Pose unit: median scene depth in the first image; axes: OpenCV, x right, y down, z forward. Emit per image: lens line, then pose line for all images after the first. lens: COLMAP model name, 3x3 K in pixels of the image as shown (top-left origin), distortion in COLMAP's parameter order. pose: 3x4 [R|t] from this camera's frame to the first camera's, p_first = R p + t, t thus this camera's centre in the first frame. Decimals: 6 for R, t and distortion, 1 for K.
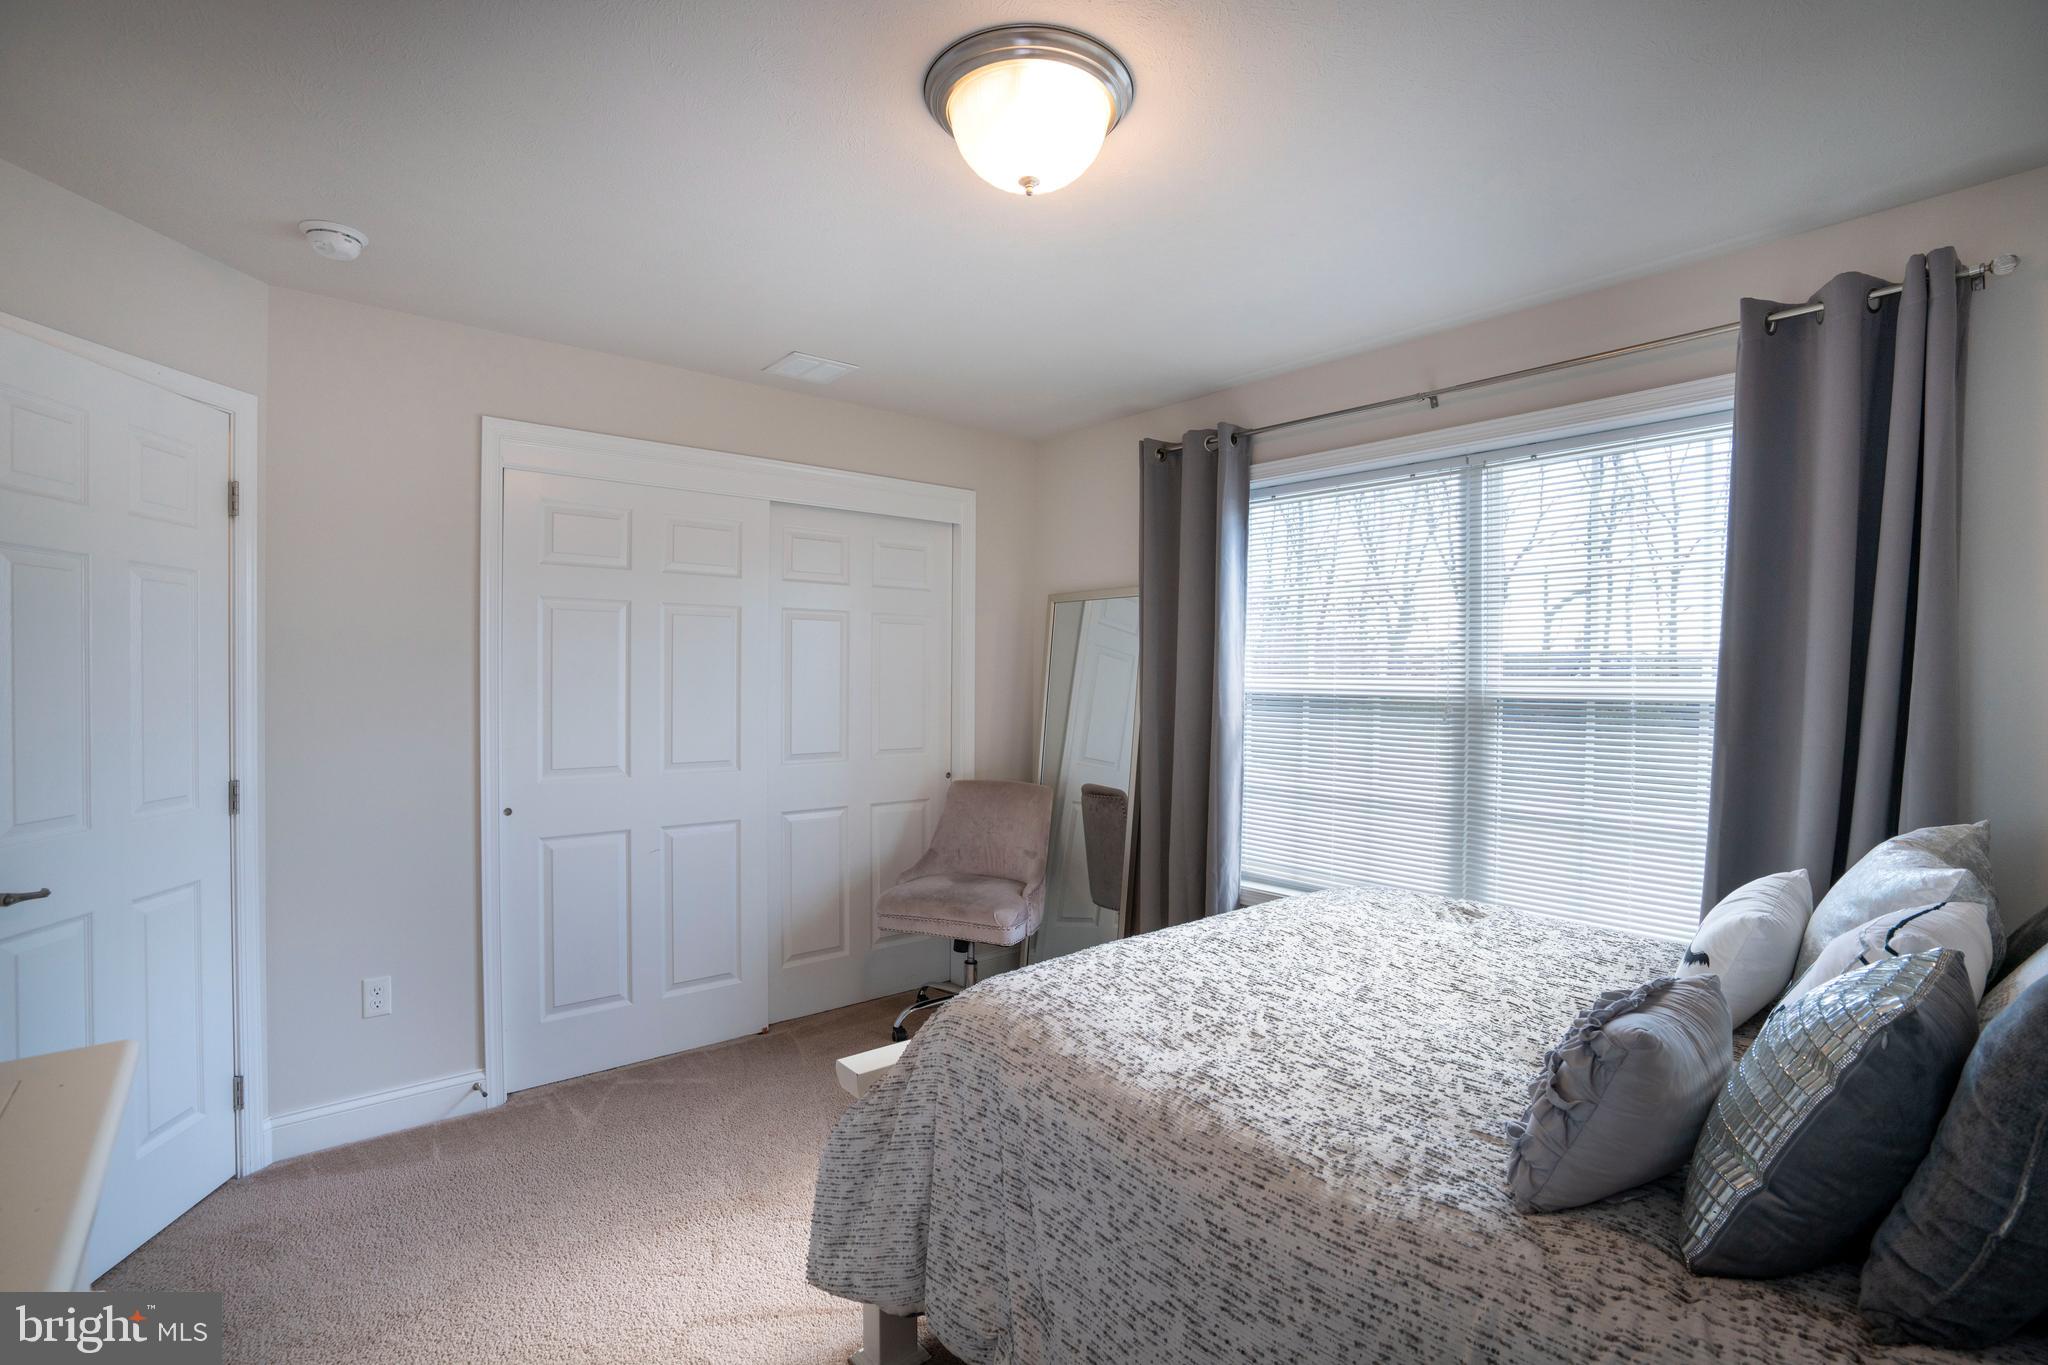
lens RADIAL K [[945.8, 0, 1019.8], [0, 945.8, 686.3], [0, 0, 1]] dist [-0.061696, 0.025952]
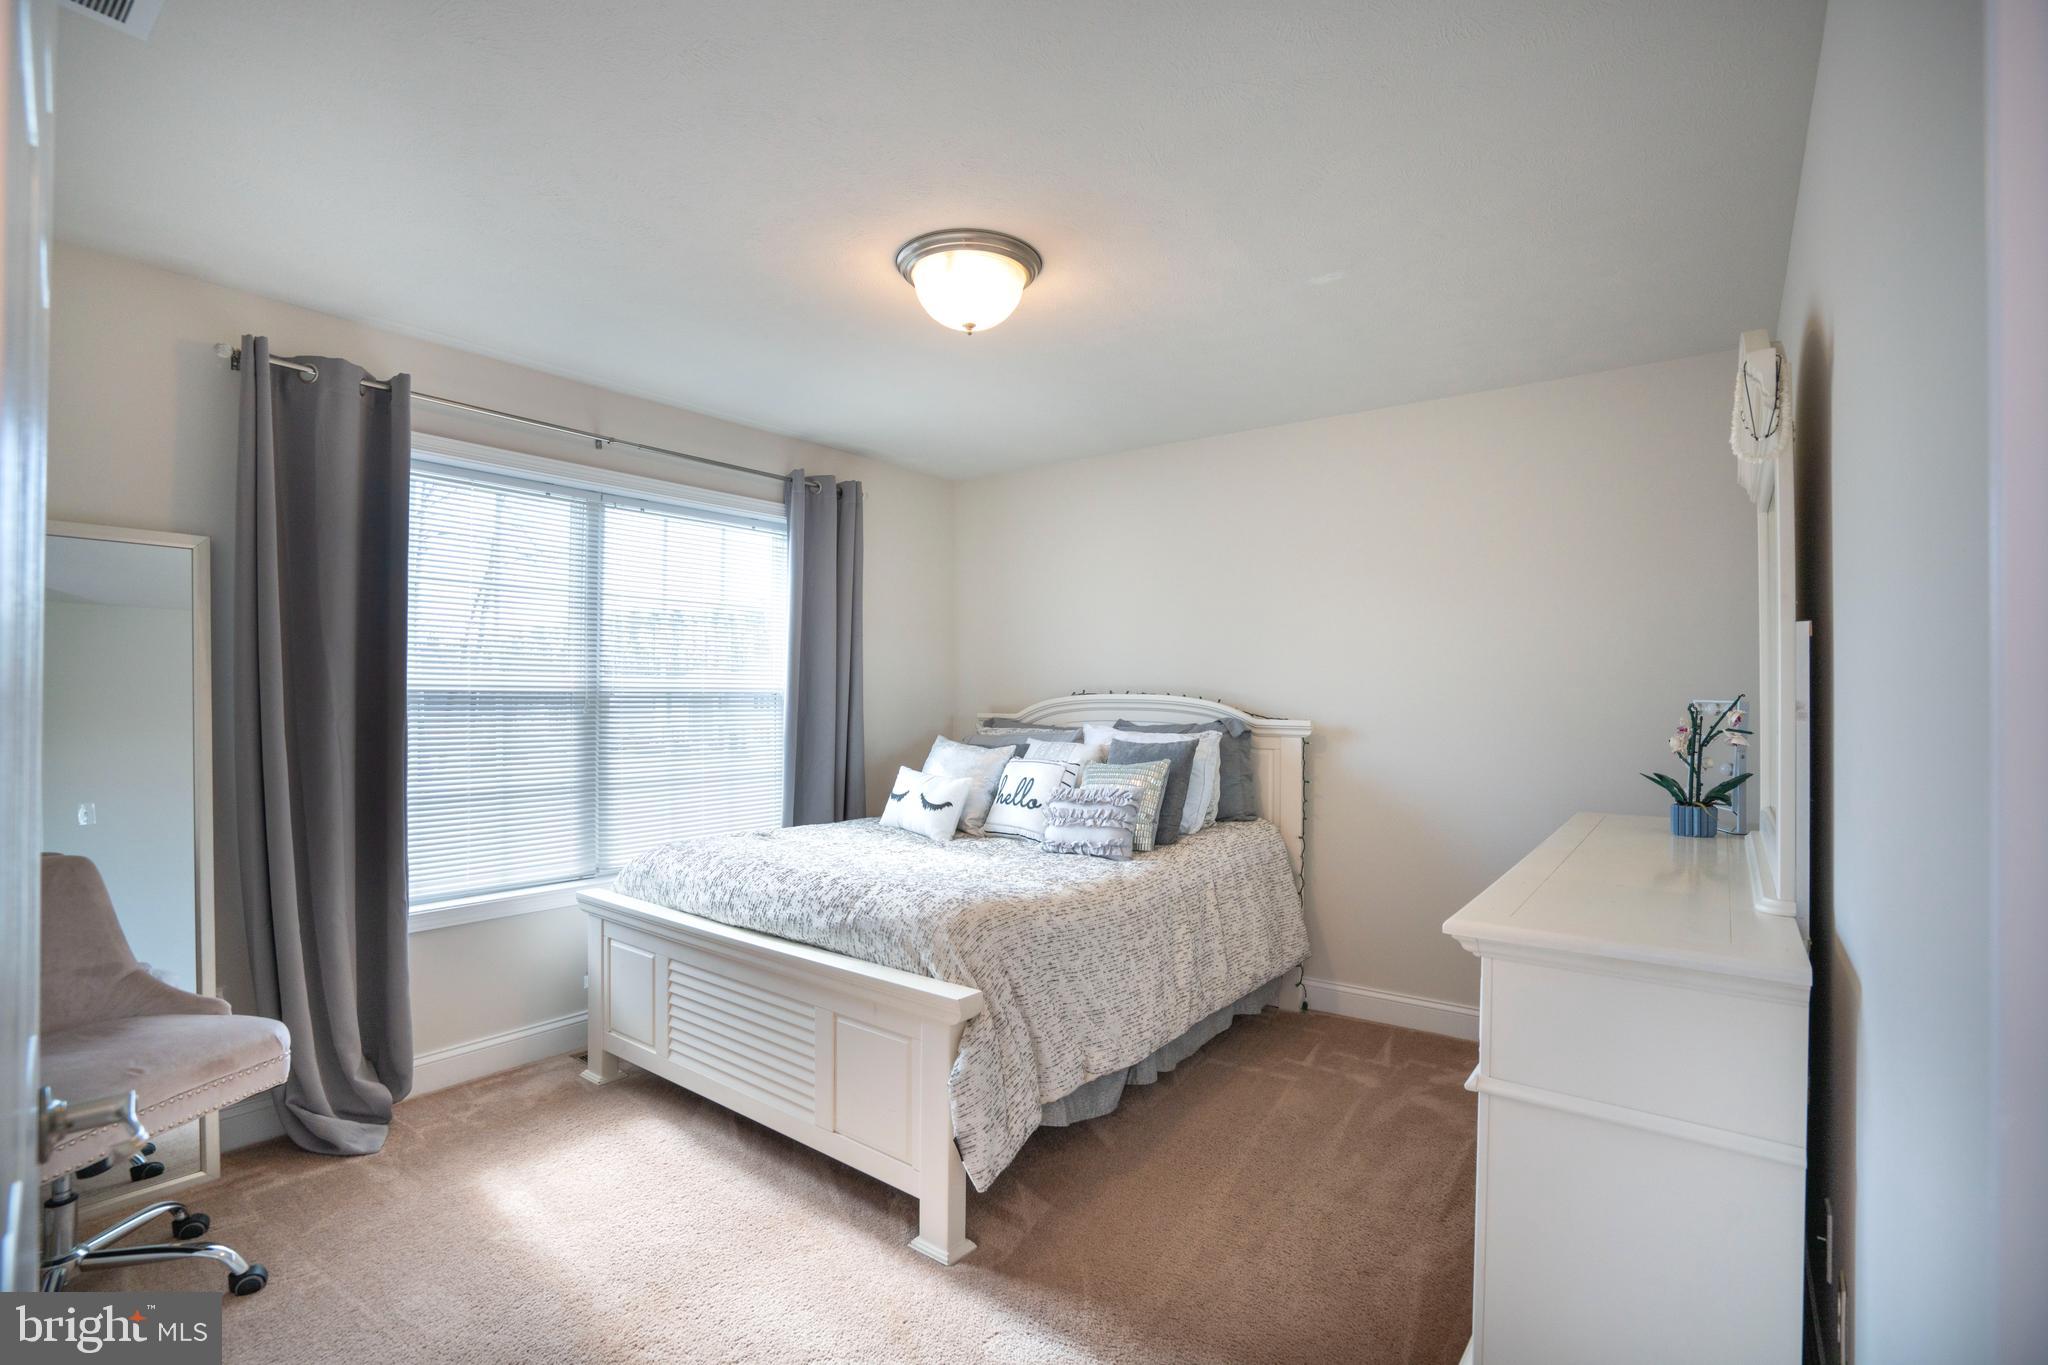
lens RADIAL K [[945.8, 0, 1019.8], [0, 945.8, 686.3], [0, 0, 1]] dist [-0.061696, 0.025952]
pose [[-0.216687, 0.003609, 0.976234, -0.841865], [0.005246, 0.999983, -0.002532, 0.011048], [-0.976227, 0.004572, -0.216703, 0.737154]]
